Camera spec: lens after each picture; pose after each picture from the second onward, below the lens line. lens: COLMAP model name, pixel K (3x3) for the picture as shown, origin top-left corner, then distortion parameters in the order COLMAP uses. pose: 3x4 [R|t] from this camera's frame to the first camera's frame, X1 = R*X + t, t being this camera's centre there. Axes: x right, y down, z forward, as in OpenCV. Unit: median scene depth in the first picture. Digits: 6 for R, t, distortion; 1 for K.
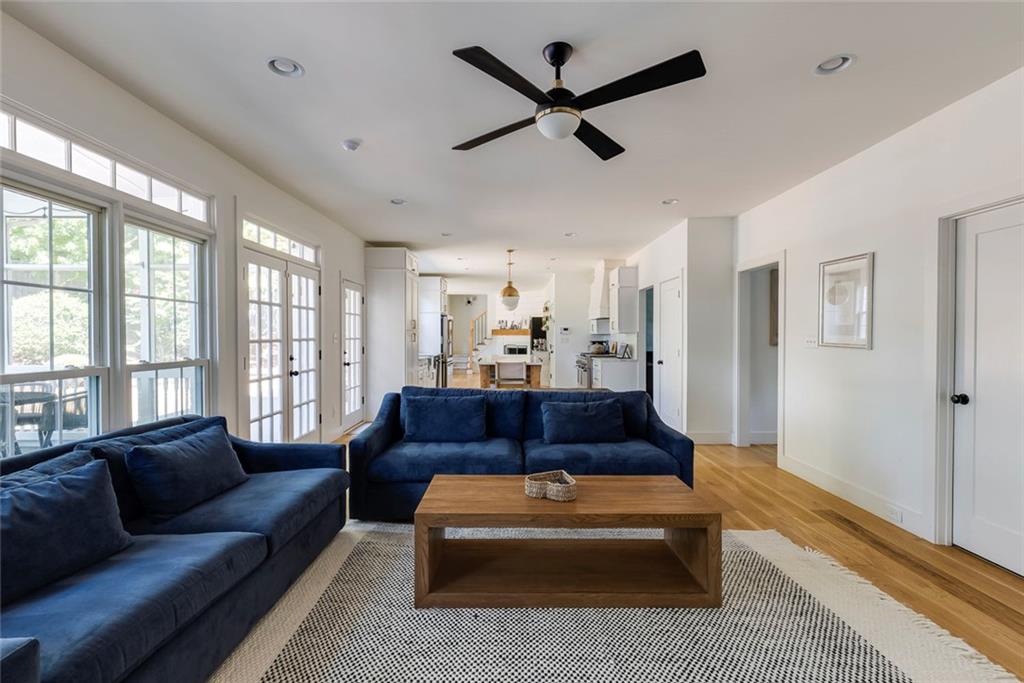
lens RADIAL K [[458.1, 0, 517.1], [0, 458.1, 342.2], [0, 0, 1]] dist [0.002966, -0.000984]
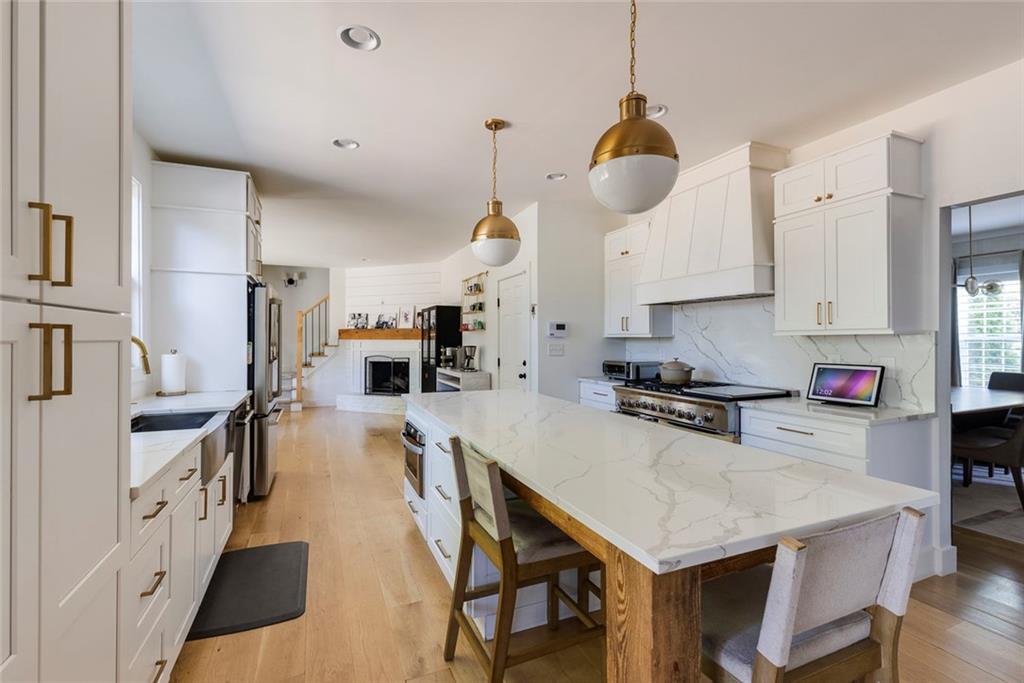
lens RADIAL K [[458.1, 0, 513.5], [0, 458.1, 337.7], [0, 0, 1]] dist [0.002966, -0.000984]
pose [[0.922195, 0.001844, 0.386721, -0.079519], [0.005384, 0.999830, -0.017608, -0.006267], [-0.386687, 0.018320, 0.922029, 0.416862]]
